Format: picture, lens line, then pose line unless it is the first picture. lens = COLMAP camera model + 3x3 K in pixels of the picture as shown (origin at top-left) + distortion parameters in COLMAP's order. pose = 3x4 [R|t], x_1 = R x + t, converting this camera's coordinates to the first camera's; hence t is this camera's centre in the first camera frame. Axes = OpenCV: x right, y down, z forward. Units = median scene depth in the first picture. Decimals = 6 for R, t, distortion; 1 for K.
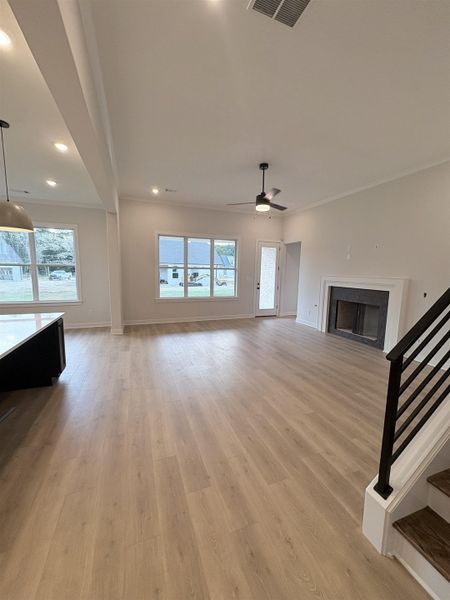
lens RADIAL K [[242.2, 0, 225.0], [0, 242.2, 300.0], [0, 0, 1]] dist [-0.002056, -0.000190]
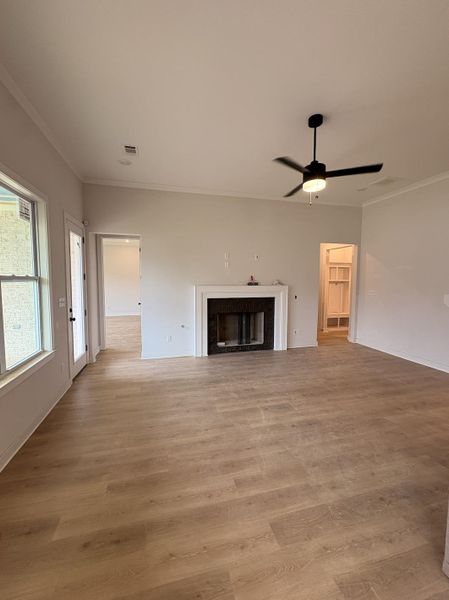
lens RADIAL K [[250.4, 0, 224.4], [0, 250.4, 295.8], [0, 0, 1]] dist [-0.000713, -0.000163]
pose [[0.097238, -0.082632, 0.991825, -0.523727], [0.123225, 0.989879, 0.070389, -0.154930], [-0.987603, 0.115373, 0.106436, 1.100187]]
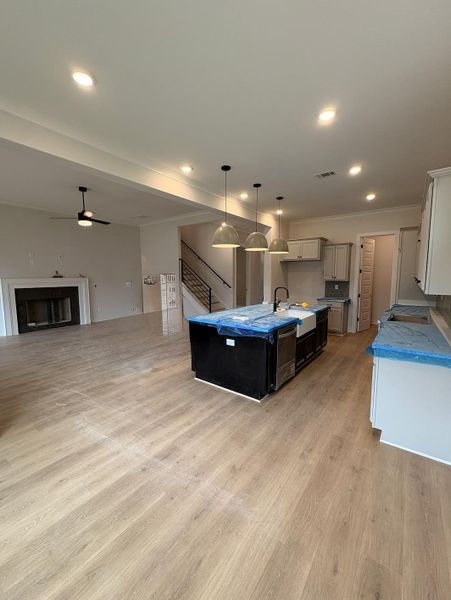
lens RADIAL K [[242.2, 0, 225.5], [0, 242.2, 300.0], [0, 0, 1]] dist [-0.002056, -0.000190]
pose [[-0.540733, -0.105814, 0.834513, -1.185395], [0.093840, 0.978277, 0.184848, -0.151289], [-0.835944, 0.178264, -0.519057, 1.023175]]
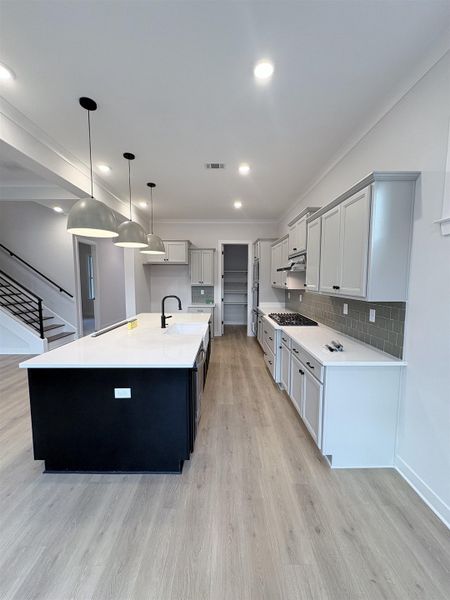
lens RADIAL K [[237.6, 0, 225.7], [0, 237.6, 300.4], [0, 0, 1]] dist [-0.000762, 0.000098]
pose [[-0.939080, -0.052819, 0.339617, -0.938130], [0.020034, 0.978029, 0.207505, -0.138818], [-0.343115, 0.201668, -0.917389, 0.956818]]
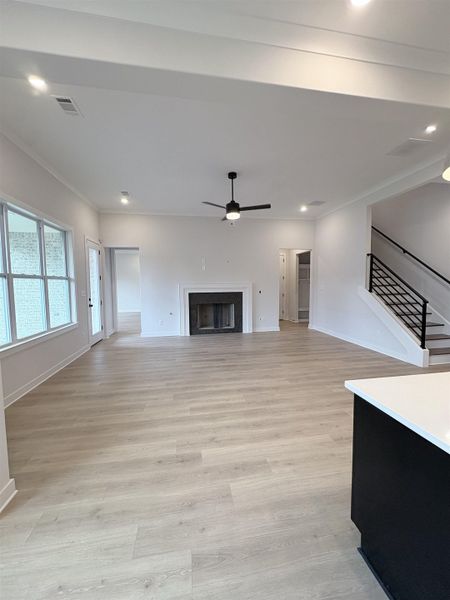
lens RADIAL K [[242.2, 0, 225.0], [0, 242.2, 300.0], [0, 0, 1]] dist [-0.002056, -0.000190]
pose [[0.178291, -0.091827, 0.979684, -0.807111], [0.133341, 0.988707, 0.068406, -0.103377], [-0.974901, 0.118435, 0.188522, 0.820477]]
